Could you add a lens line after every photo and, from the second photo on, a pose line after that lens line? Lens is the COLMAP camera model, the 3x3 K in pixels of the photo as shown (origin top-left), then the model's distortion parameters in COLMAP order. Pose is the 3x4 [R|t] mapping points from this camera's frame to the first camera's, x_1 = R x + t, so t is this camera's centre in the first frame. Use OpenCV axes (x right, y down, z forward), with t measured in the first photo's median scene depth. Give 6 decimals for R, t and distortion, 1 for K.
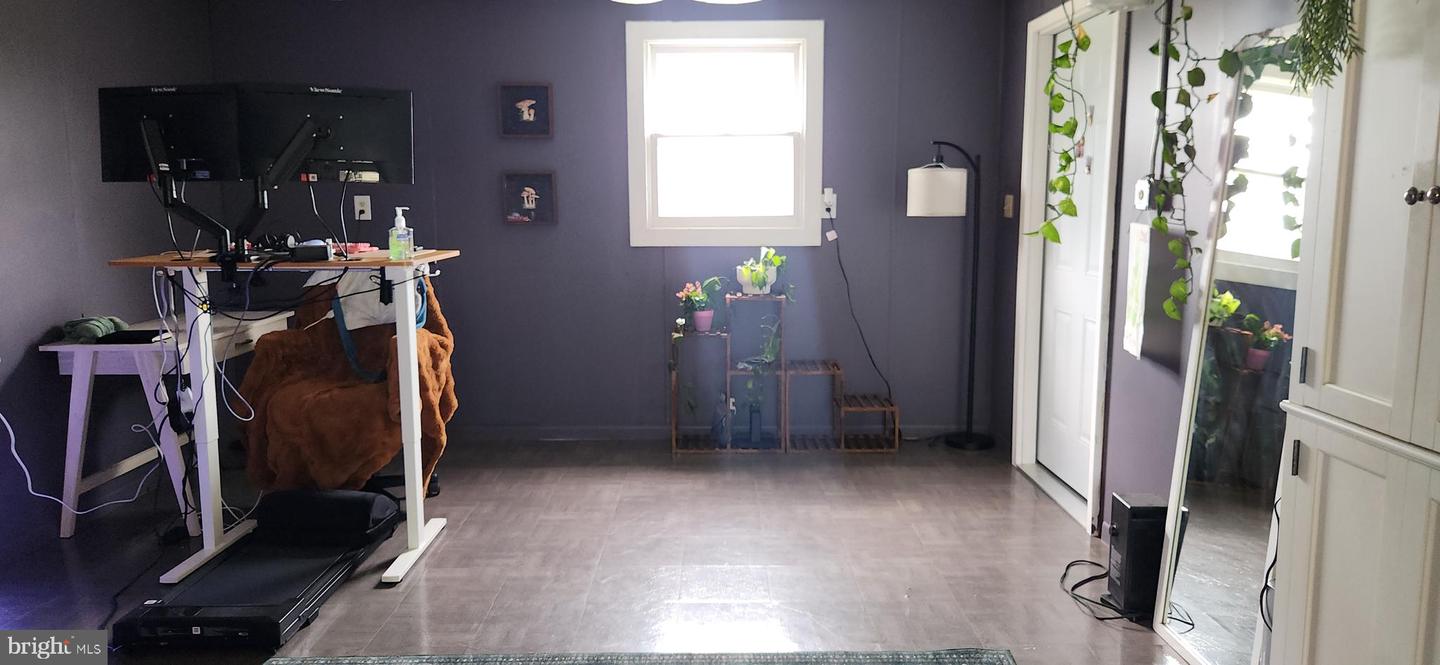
lens RADIAL K [[1055.5, 0, 720.0], [0, 1055.5, 332.5], [0, 0, 1]] dist [0.042224, -0.001920]
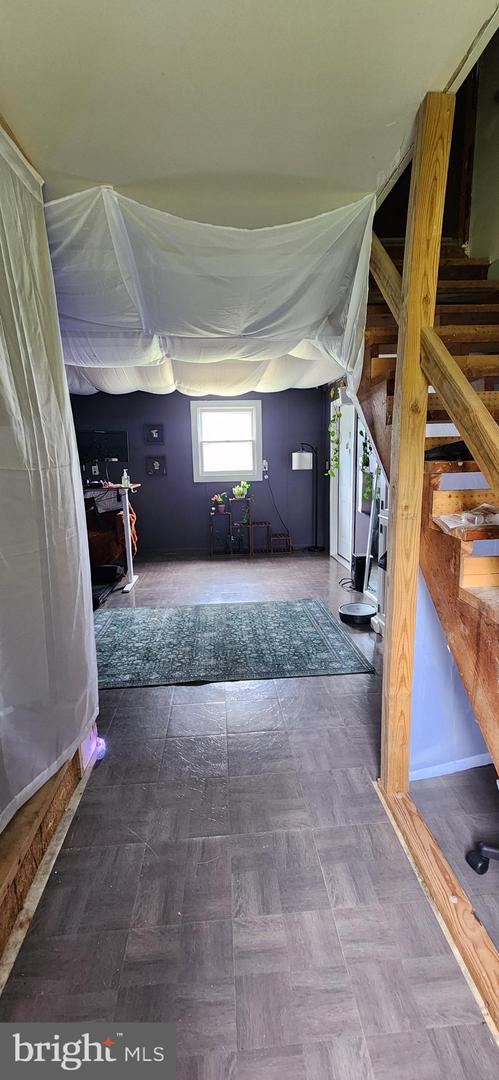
lens RADIAL K [[439.5, 0, 249.5], [0, 439.5, 540.0], [0, 0, 1]] dist [-0.002311, -0.000347]
pose [[0.997740, -0.028150, 0.061011, -0.018436], [0.025294, 0.998571, 0.047087, 0.024363], [-0.062249, -0.045437, 0.997026, -0.211310]]
